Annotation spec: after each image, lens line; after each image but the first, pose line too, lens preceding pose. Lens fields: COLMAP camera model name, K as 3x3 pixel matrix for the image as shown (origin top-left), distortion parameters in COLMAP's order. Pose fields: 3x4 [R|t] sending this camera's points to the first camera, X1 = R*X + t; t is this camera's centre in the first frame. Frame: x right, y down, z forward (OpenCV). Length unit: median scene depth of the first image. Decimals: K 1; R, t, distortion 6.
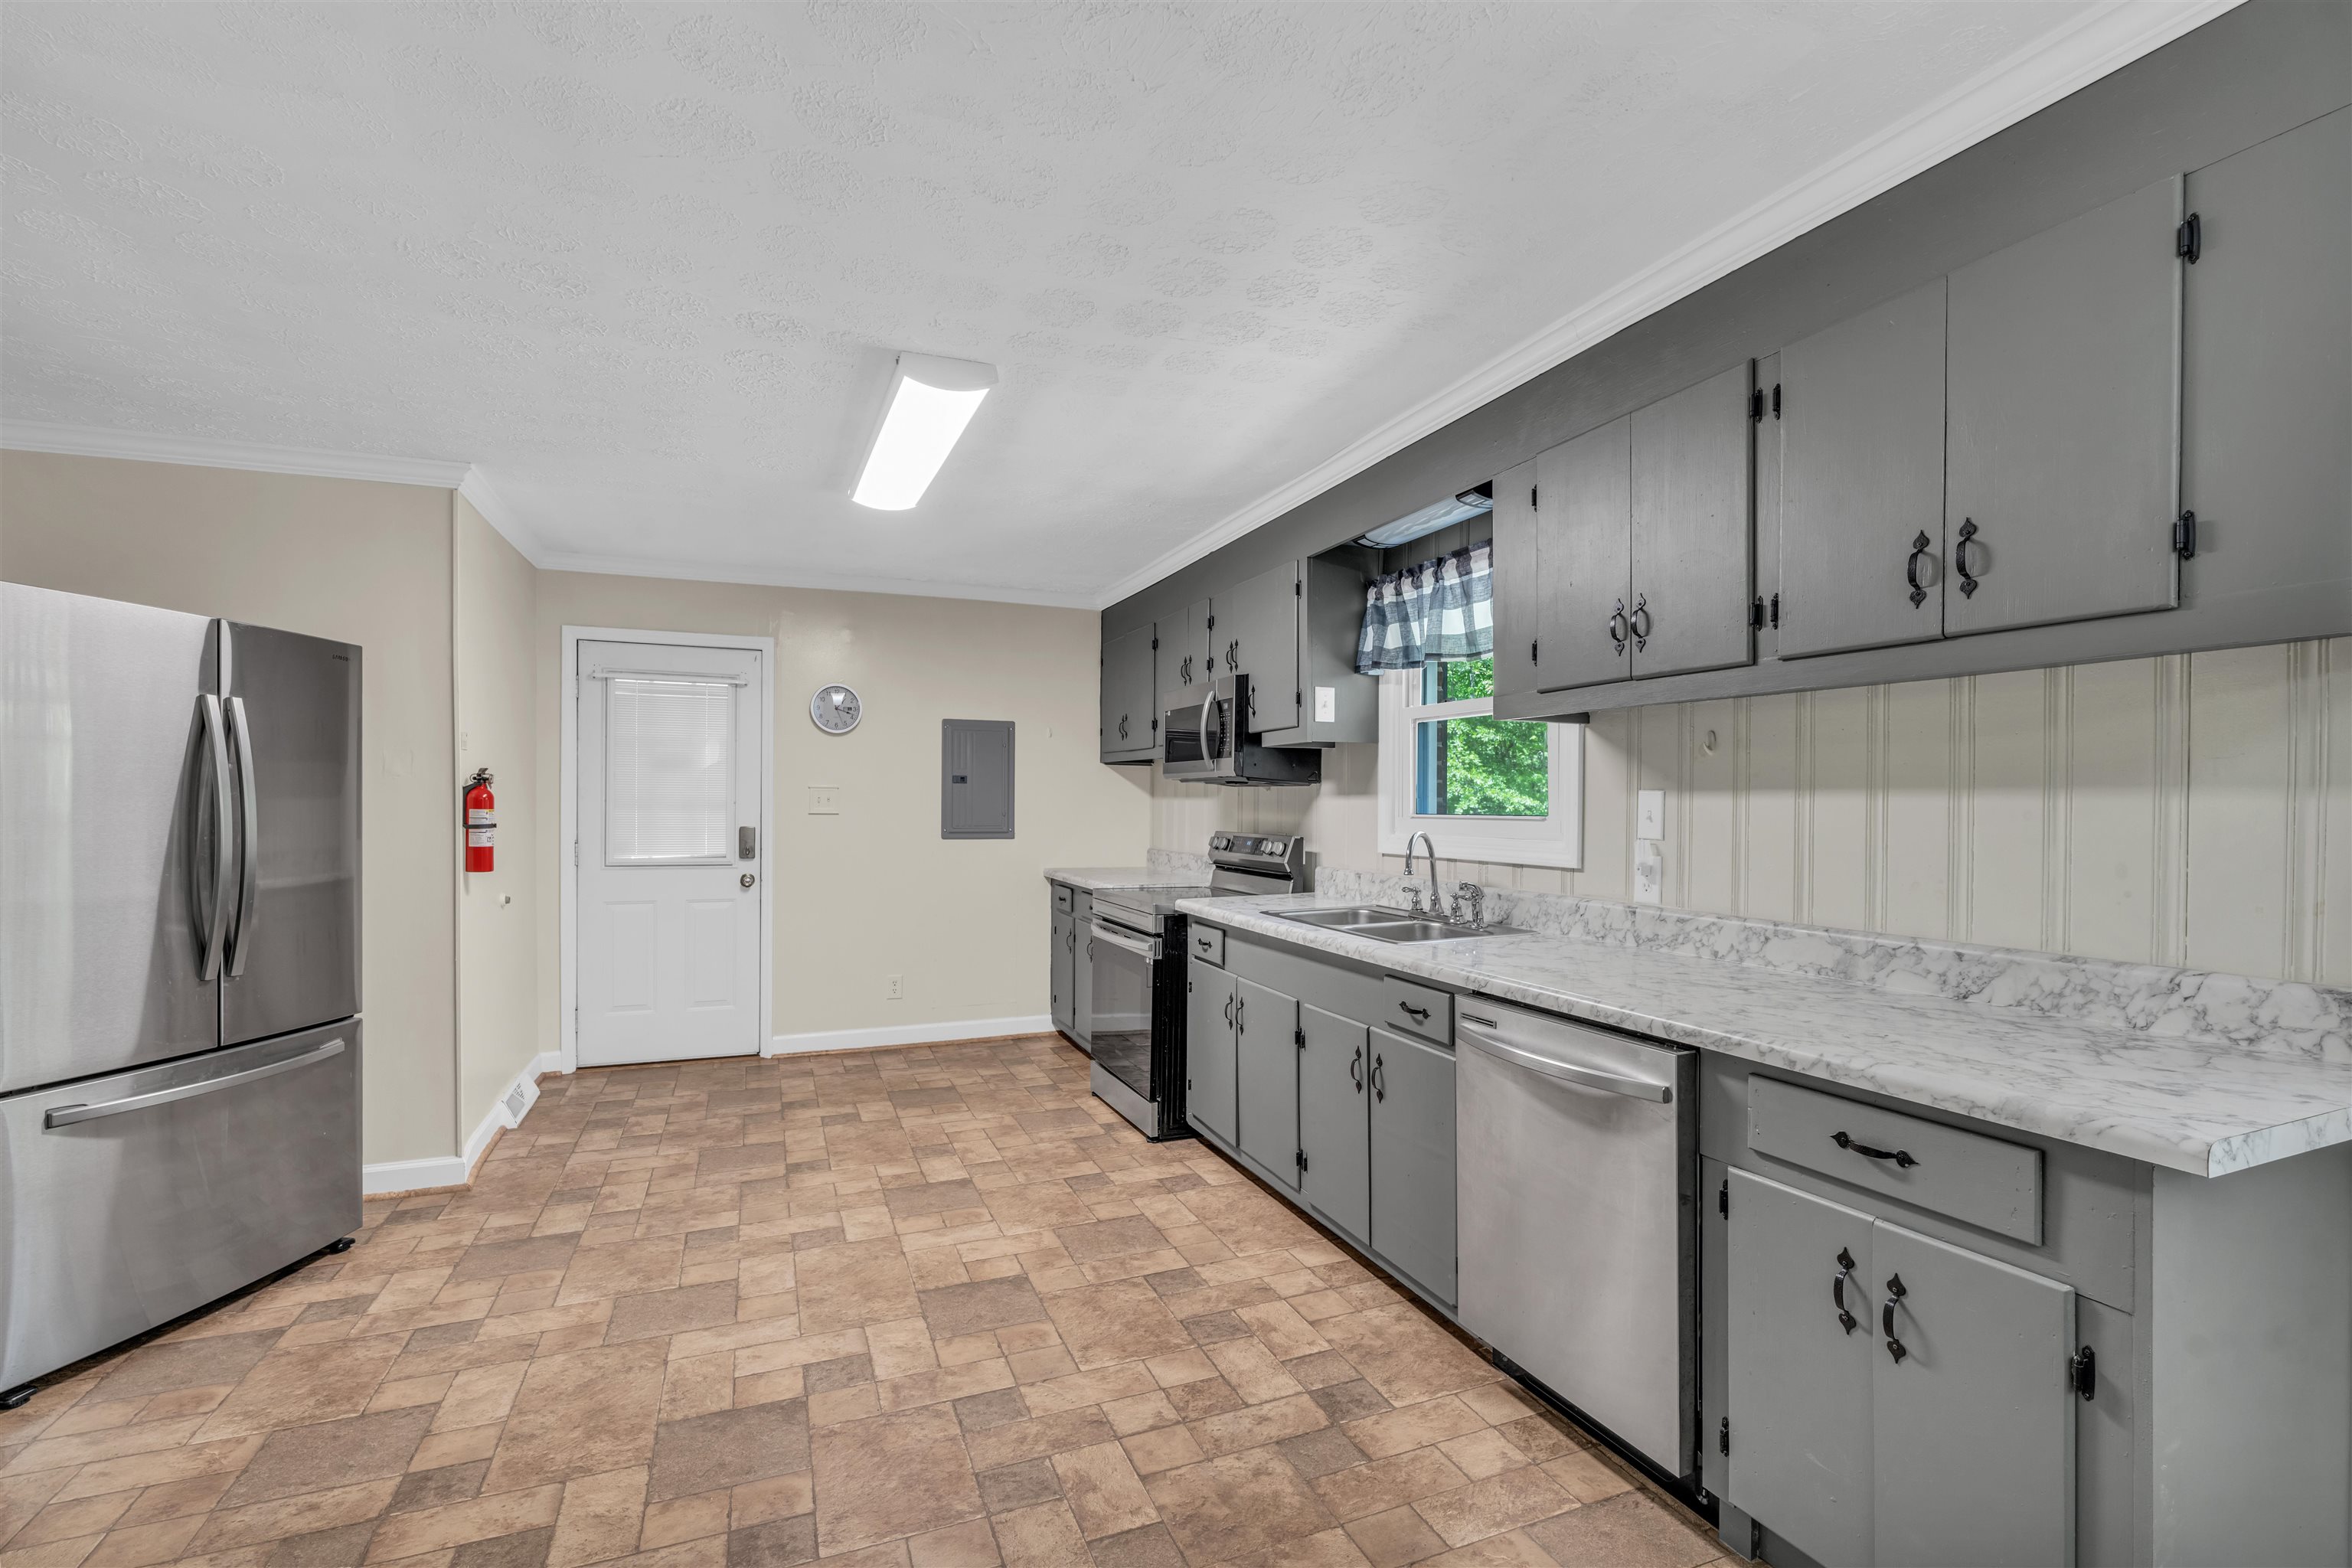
lens RADIAL K [[1038.9, 0, 1170.9], [0, 1038.9, 797.2], [0, 0, 1]] dist [-0.009494, 0.001631]
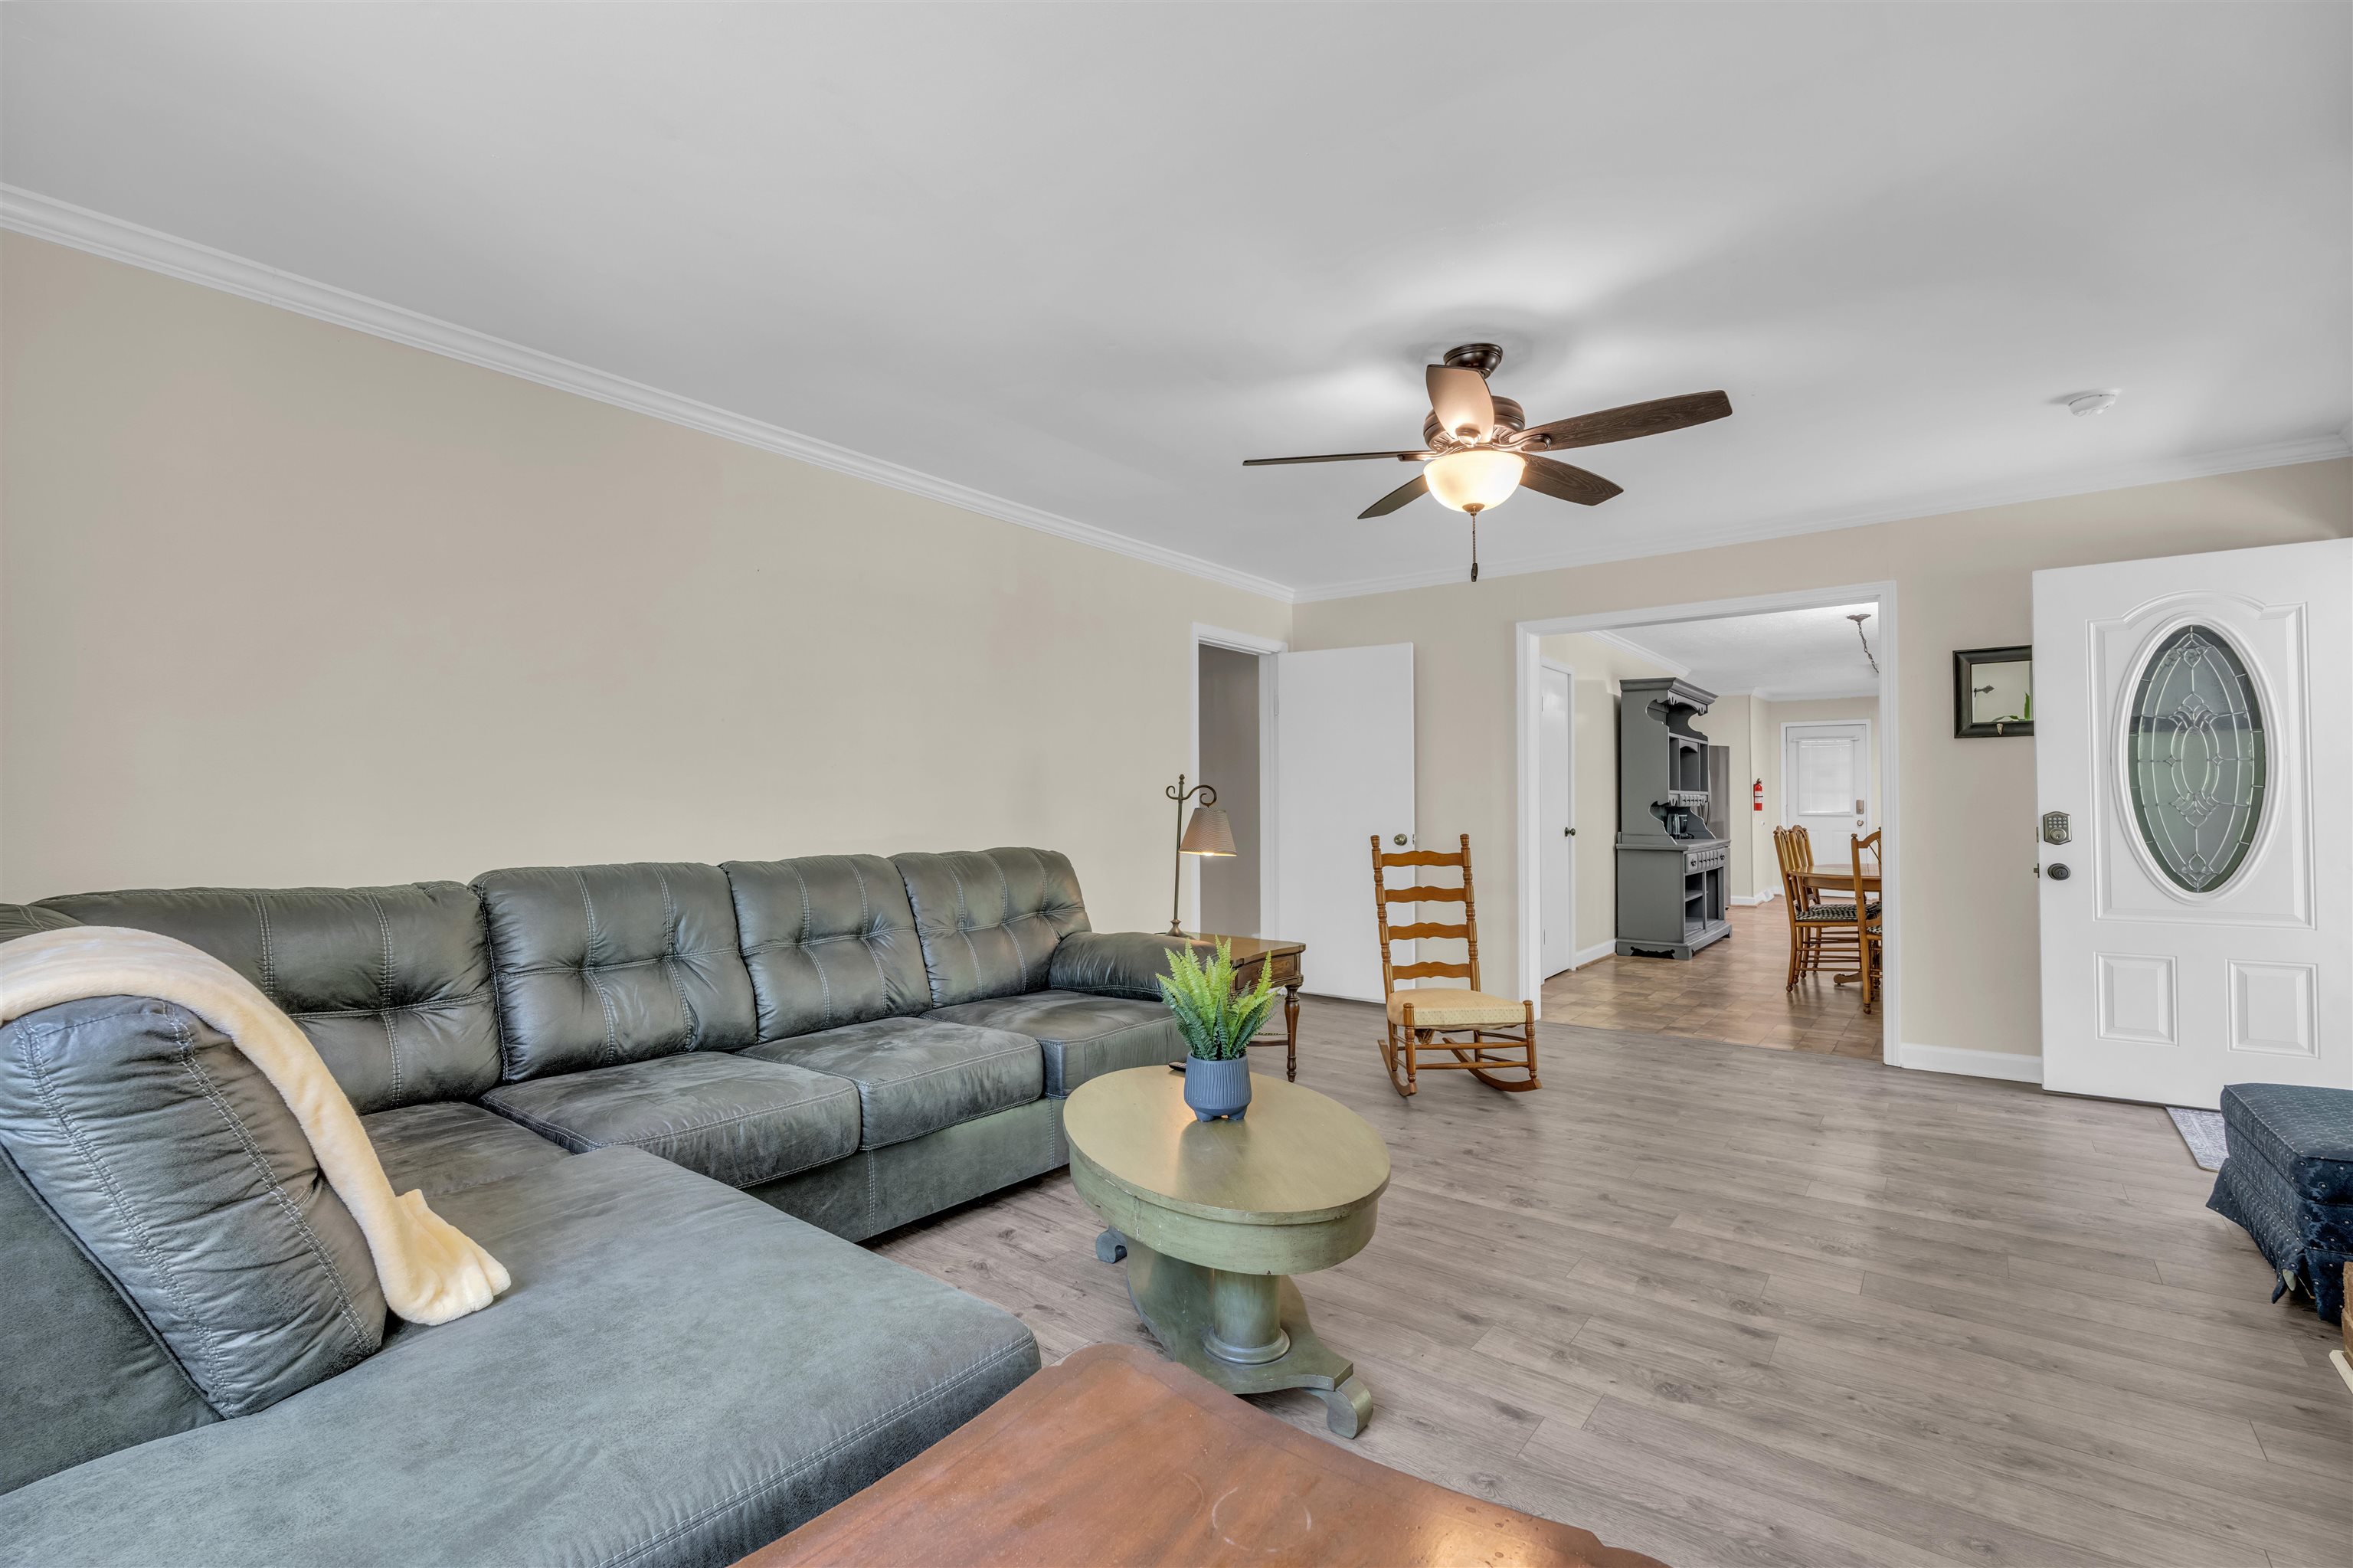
lens RADIAL K [[1039.4, 0, 1176.4], [0, 1039.4, 786.2], [0, 0, 1]] dist [-0.009494, 0.001631]
pose [[0.504136, -0.016782, -0.863461, 0.871640], [0.003810, 0.999845, -0.017208, 0.032374], [0.863616, 0.005386, 0.504122, -1.583867]]
